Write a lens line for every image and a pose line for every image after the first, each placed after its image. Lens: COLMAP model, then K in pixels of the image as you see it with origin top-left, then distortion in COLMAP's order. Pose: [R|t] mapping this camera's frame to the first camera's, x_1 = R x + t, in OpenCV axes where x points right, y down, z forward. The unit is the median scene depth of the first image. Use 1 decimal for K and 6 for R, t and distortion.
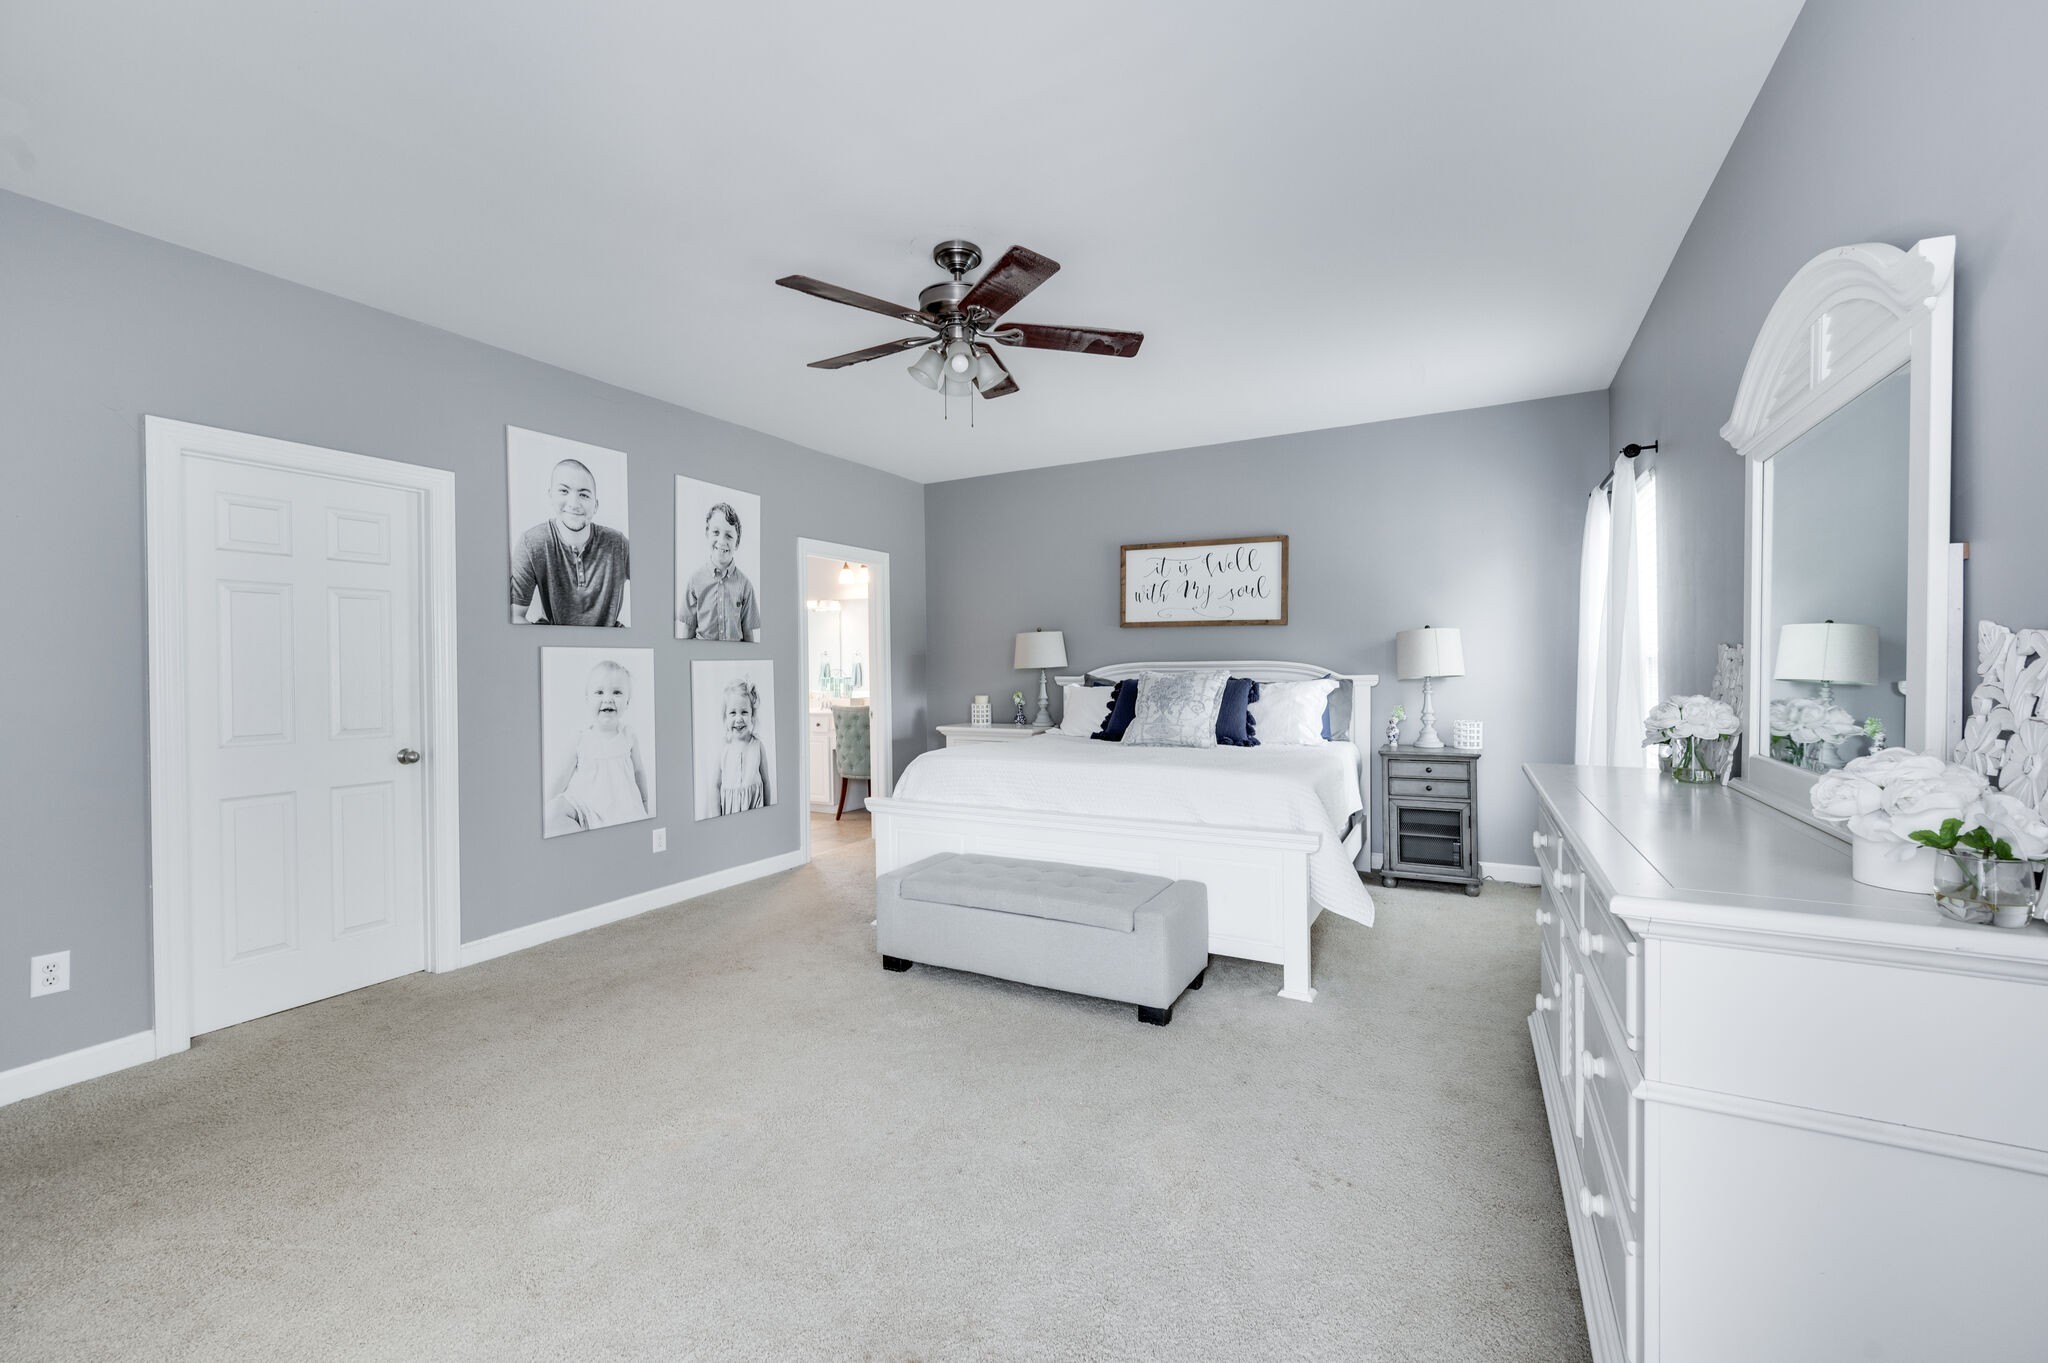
lens RADIAL K [[826.2, 0, 1018.8], [0, 826.2, 675.5], [0, 0, 1]] dist [-0.001162, 0.000508]
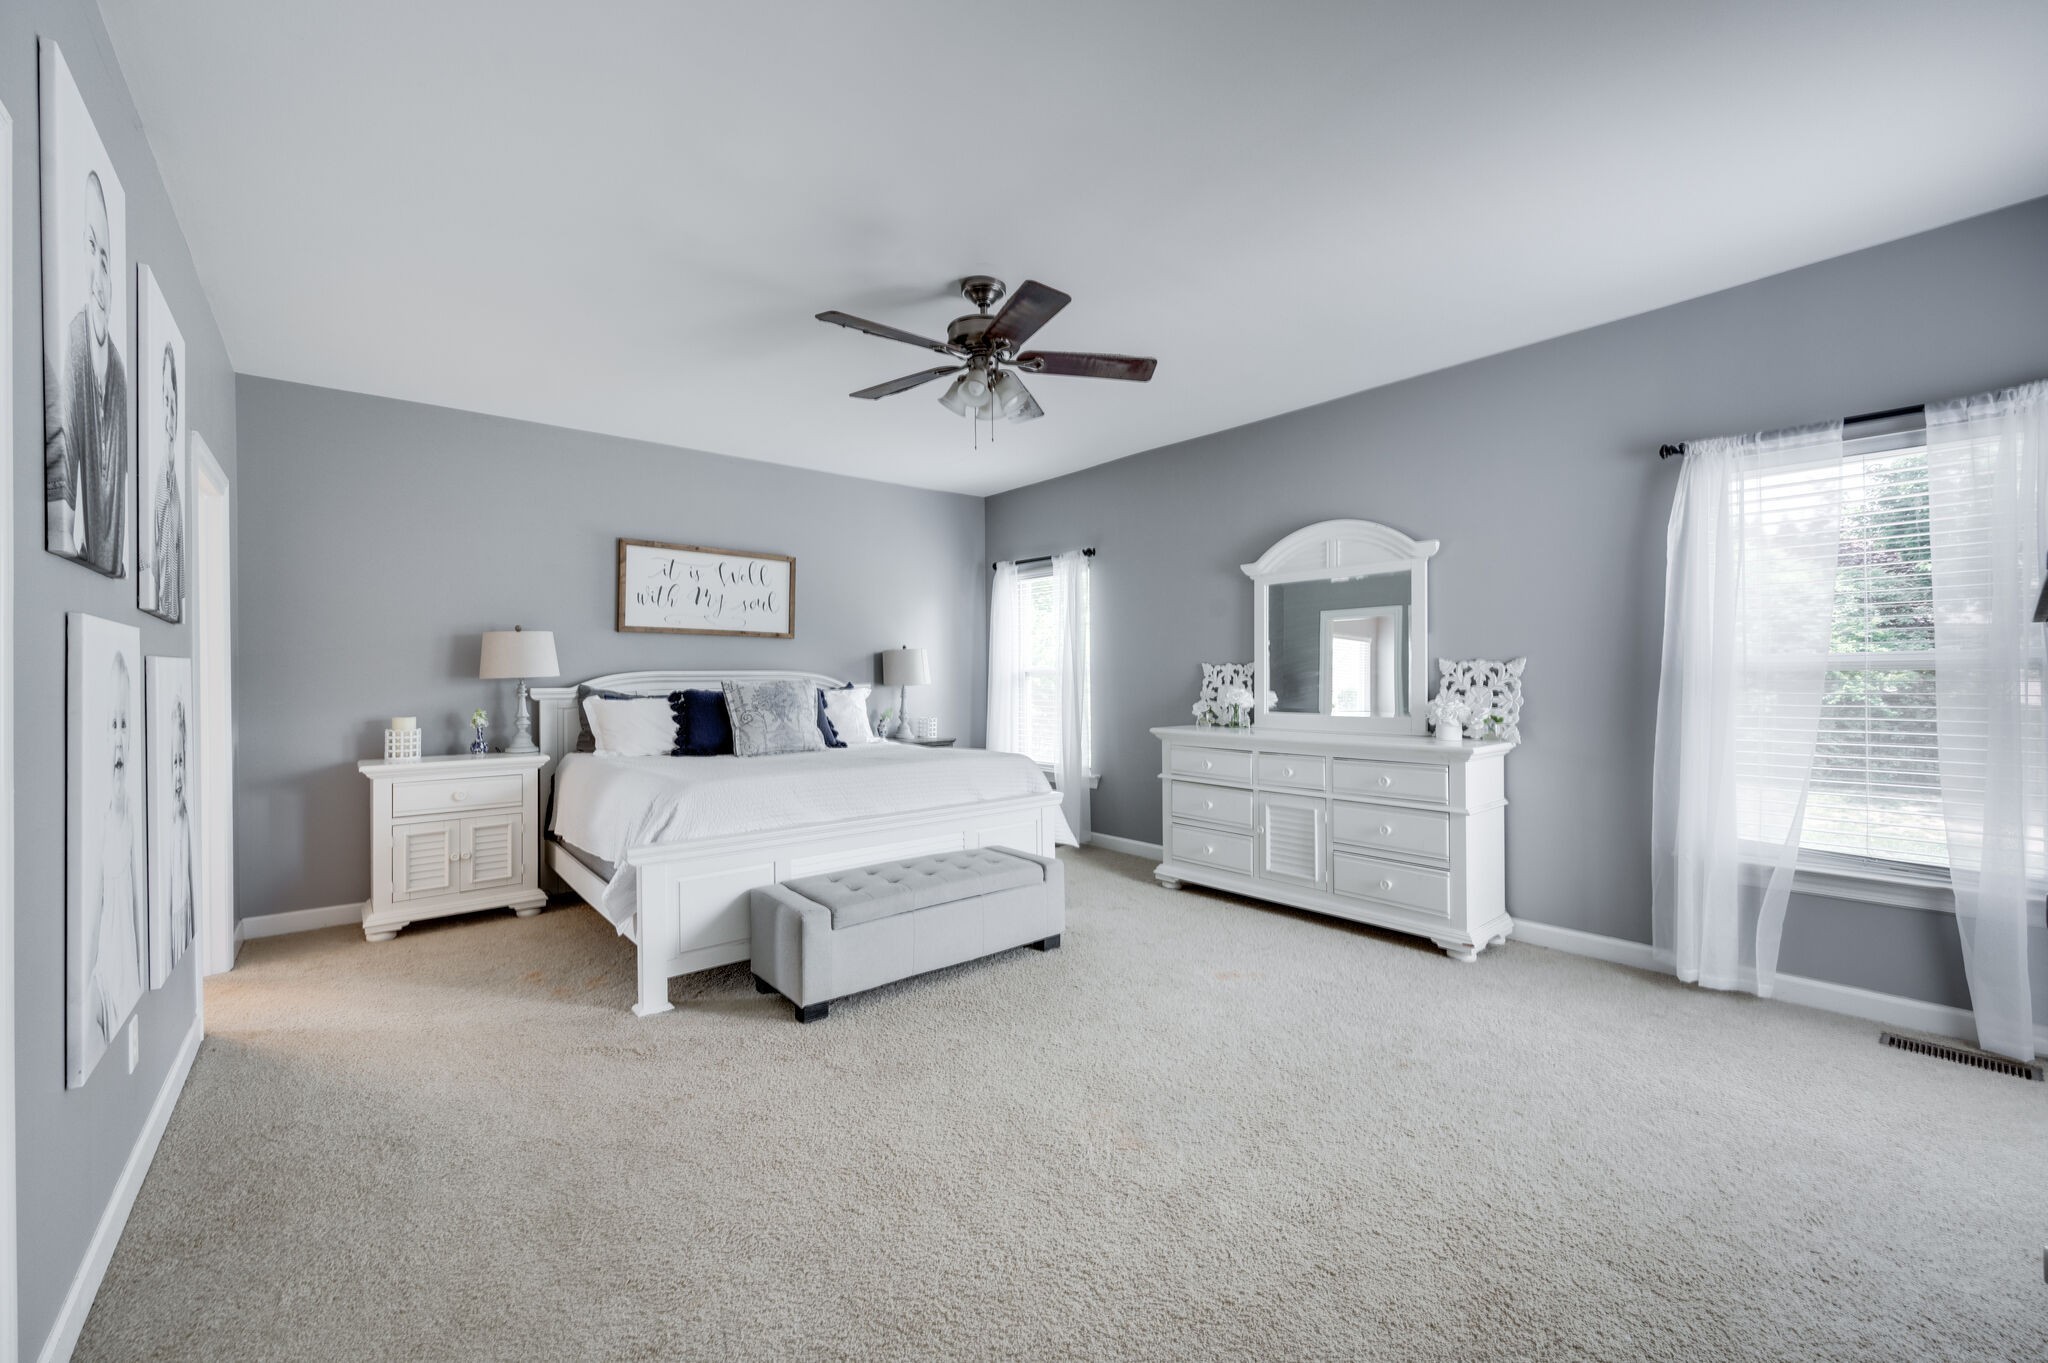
lens RADIAL K [[826.2, 0, 1016.5], [0, 826.2, 683.9], [0, 0, 1]] dist [-0.001162, 0.000508]
pose [[0.370272, -0.004176, 0.928914, -0.575385], [0.011674, 0.999932, -0.000158, 0.002553], [-0.928850, 0.010903, 0.370296, 0.308289]]
